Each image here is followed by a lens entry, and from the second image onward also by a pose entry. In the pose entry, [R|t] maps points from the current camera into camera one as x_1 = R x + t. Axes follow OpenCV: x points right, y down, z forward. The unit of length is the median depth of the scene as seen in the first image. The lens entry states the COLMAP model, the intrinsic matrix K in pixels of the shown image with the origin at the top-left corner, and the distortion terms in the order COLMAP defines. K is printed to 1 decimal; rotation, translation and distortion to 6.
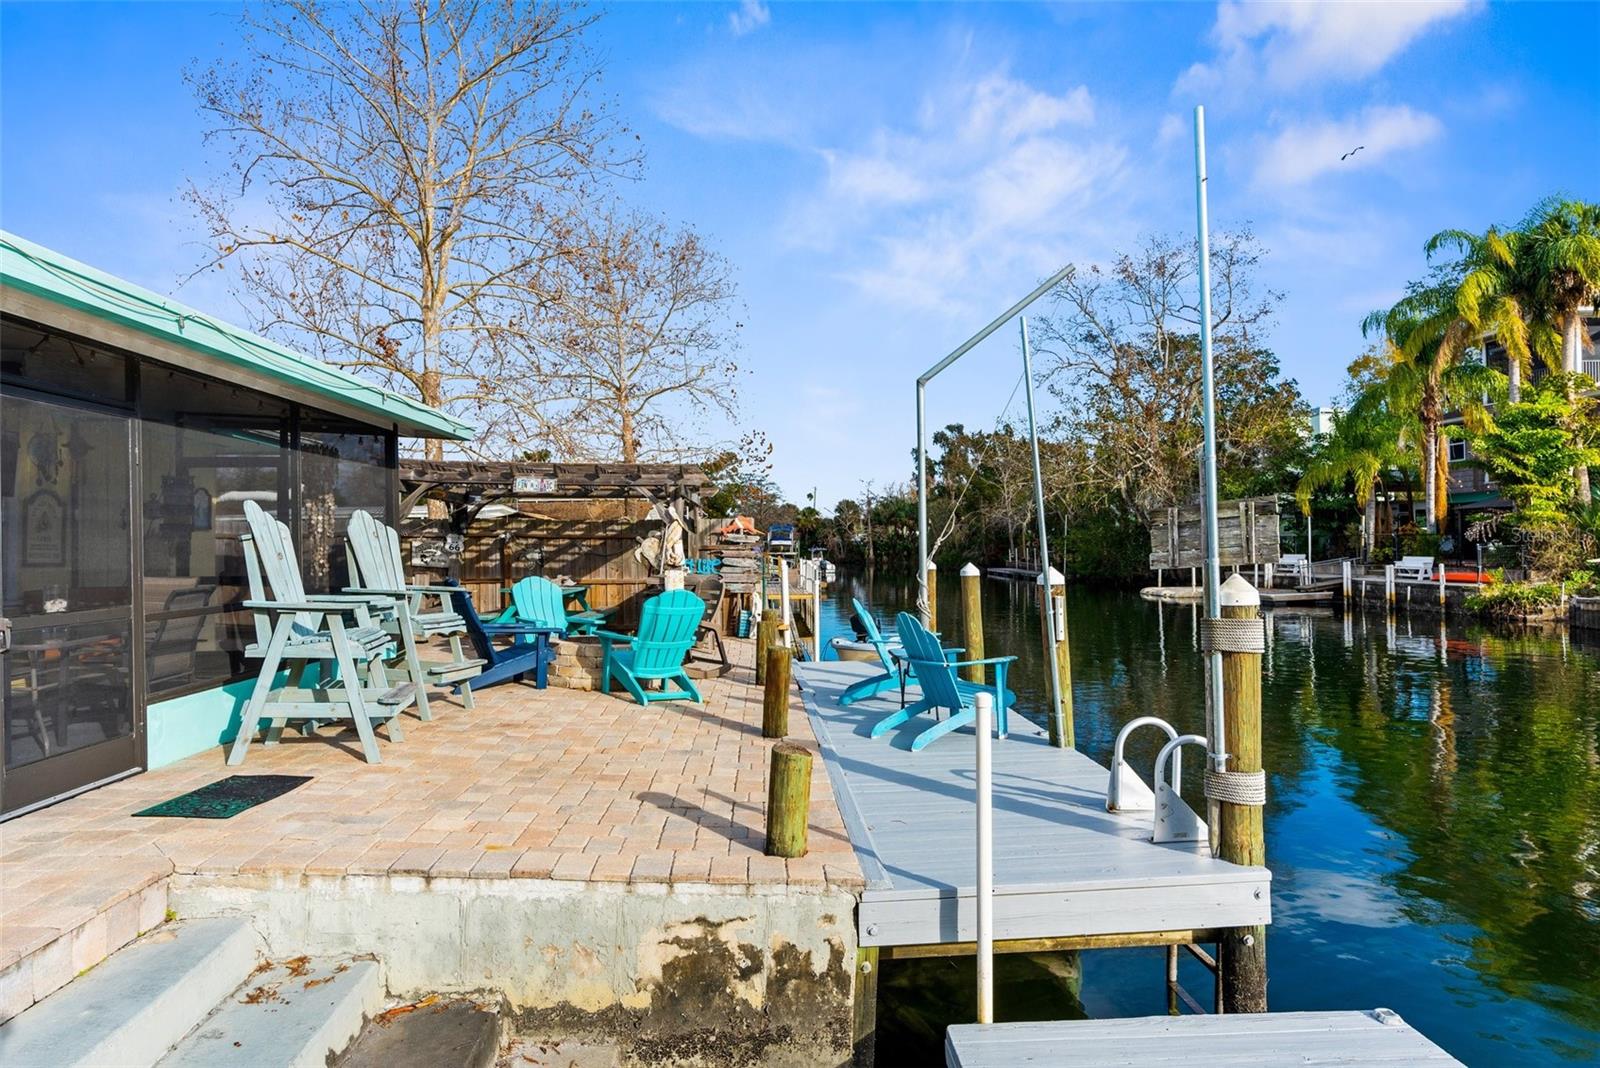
lens RADIAL K [[889.4, 0, 808.8], [0, 889.4, 534.2], [0, 0, 1]] dist [-0.006831, 0.003206]
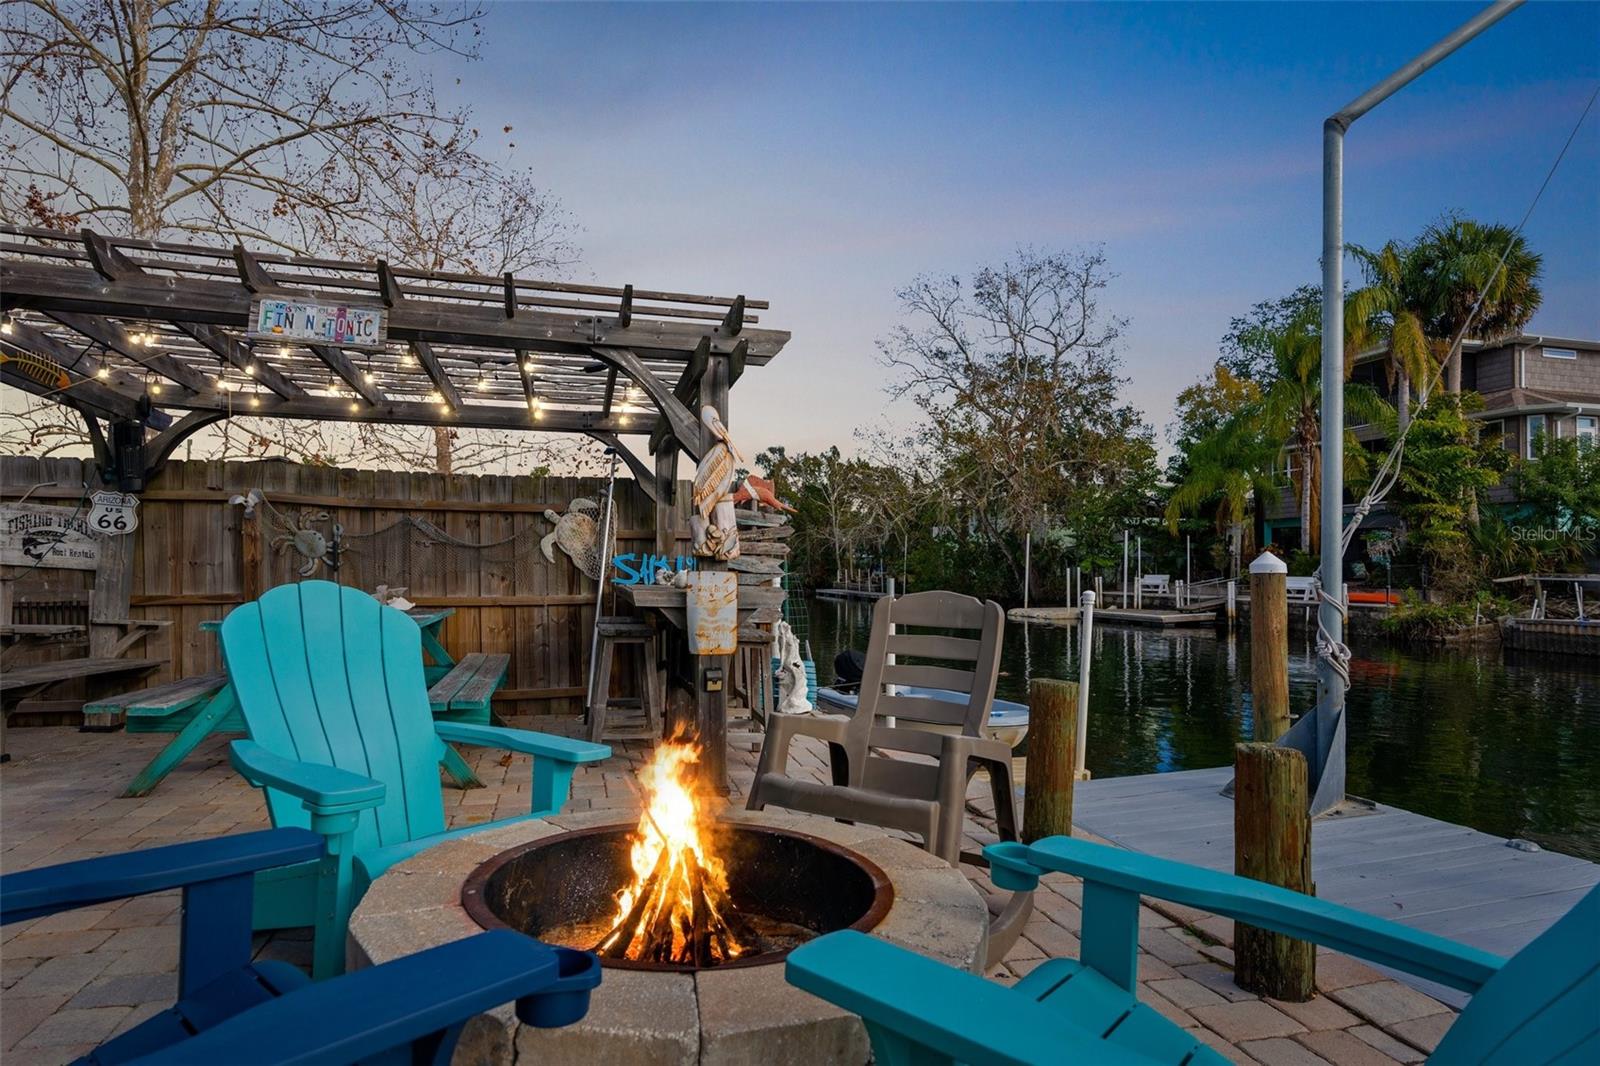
lens RADIAL K [[834.5, 0, 797.2], [0, 834.5, 564.5], [0, 0, 1]] dist [-0.002667, -0.000227]
pose [[0.974622, 0.009141, 0.223672, -0.100813], [-0.010750, 0.999924, 0.005975, 0.017925], [-0.223600, -0.008228, 0.974646, 0.324900]]
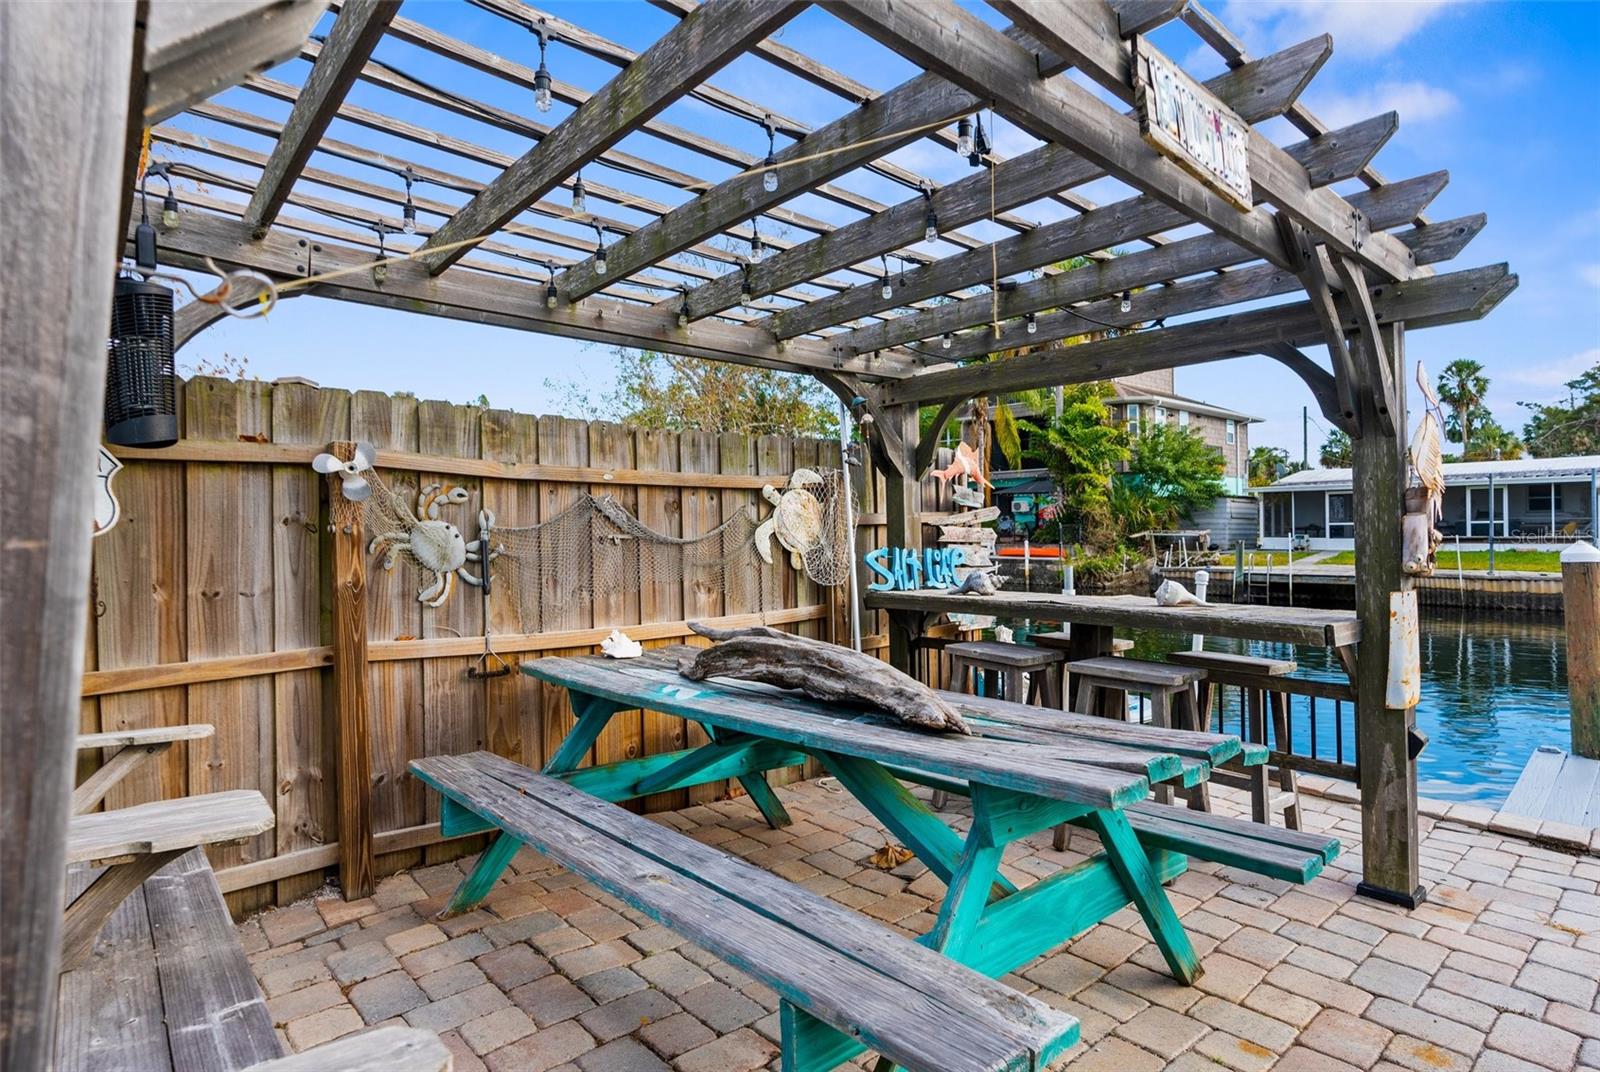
lens RADIAL K [[835.5, 0, 806.0], [0, 835.5, 526.2], [0, 0, 1]] dist [-0.000613, -0.000081]
pose [[0.774826, -0.002318, 0.632171, -0.237011], [-0.003683, 0.999960, 0.008181, 0.009658], [-0.632164, -0.008667, 0.774786, 0.468831]]
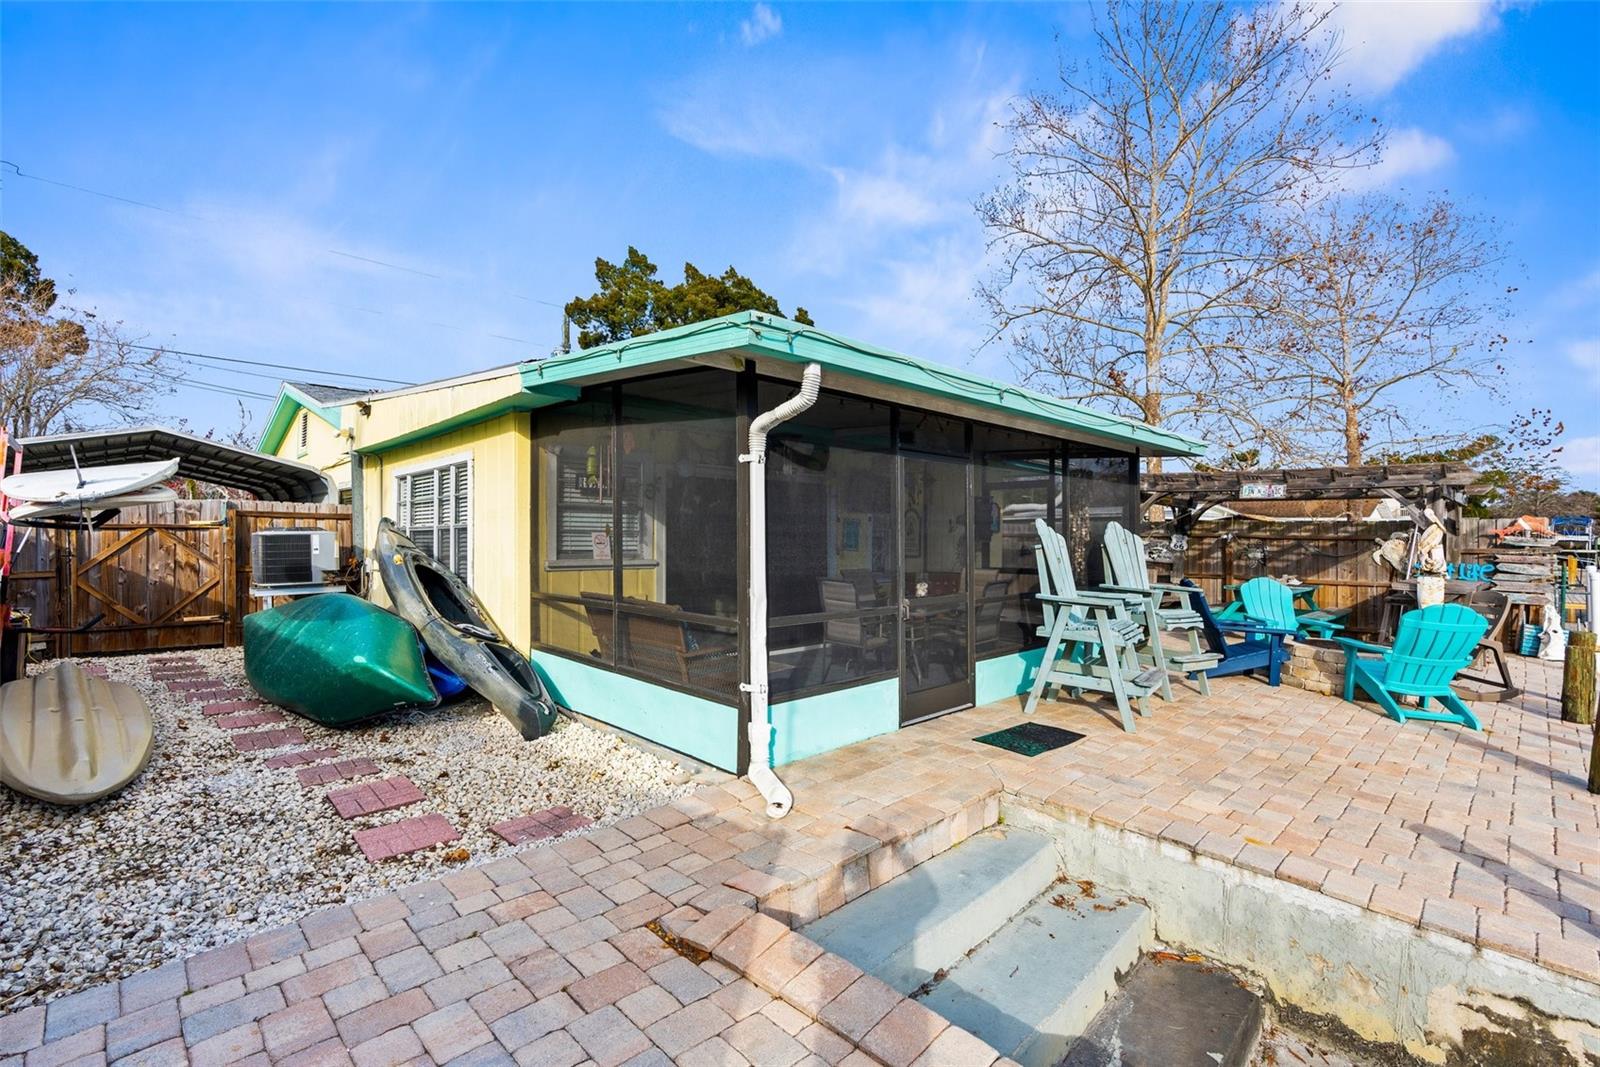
lens RADIAL K [[730.3, 0, 799.3], [0, 730.3, 544.3], [0, 0, 1]] dist [-0.001535, 0.001008]
pose [[0.666346, 0.017535, -0.745437, -0.011492], [0.000518, 0.999712, 0.023980, -0.006354], [0.745643, -0.016365, 0.666145, -0.002060]]
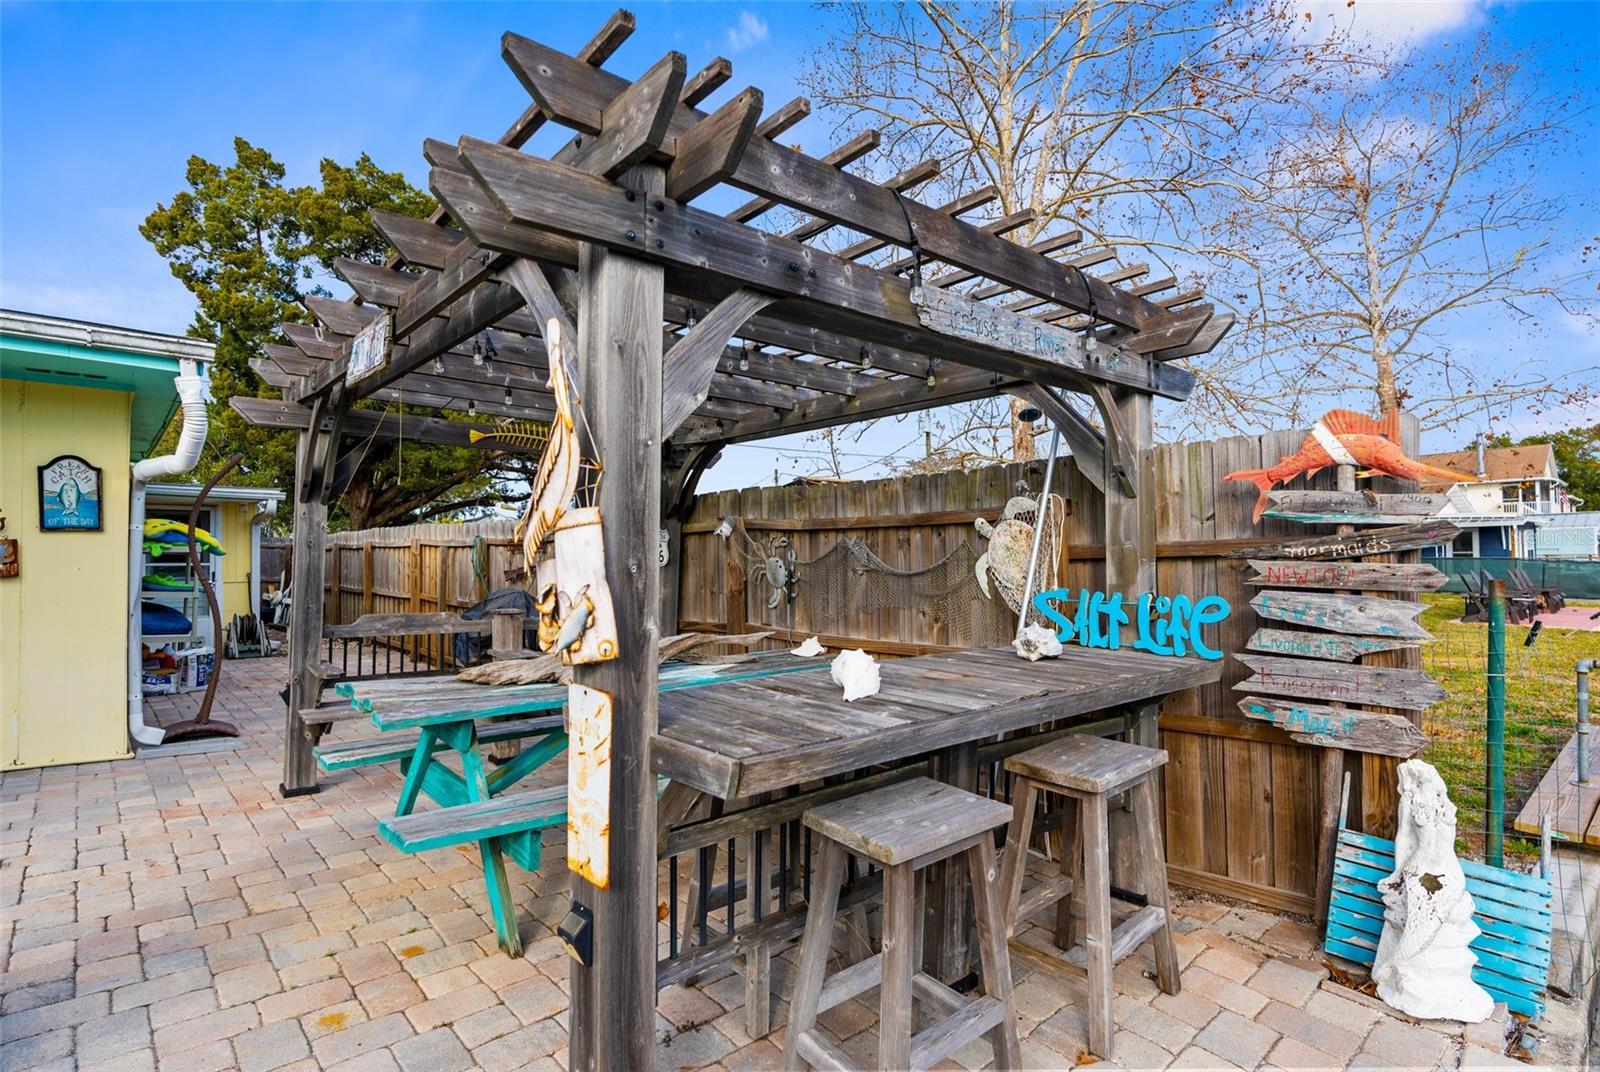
lens RADIAL K [[819.6, 0, 800.0], [0, 819.6, 536.0], [0, 0, 1]] dist [-0.004573, -0.000423]
pose [[0.626341, -0.025398, -0.779135, -0.000092], [0.021559, 0.999651, -0.015256, 0.007699], [0.779251, -0.007242, 0.626670, 0.476937]]
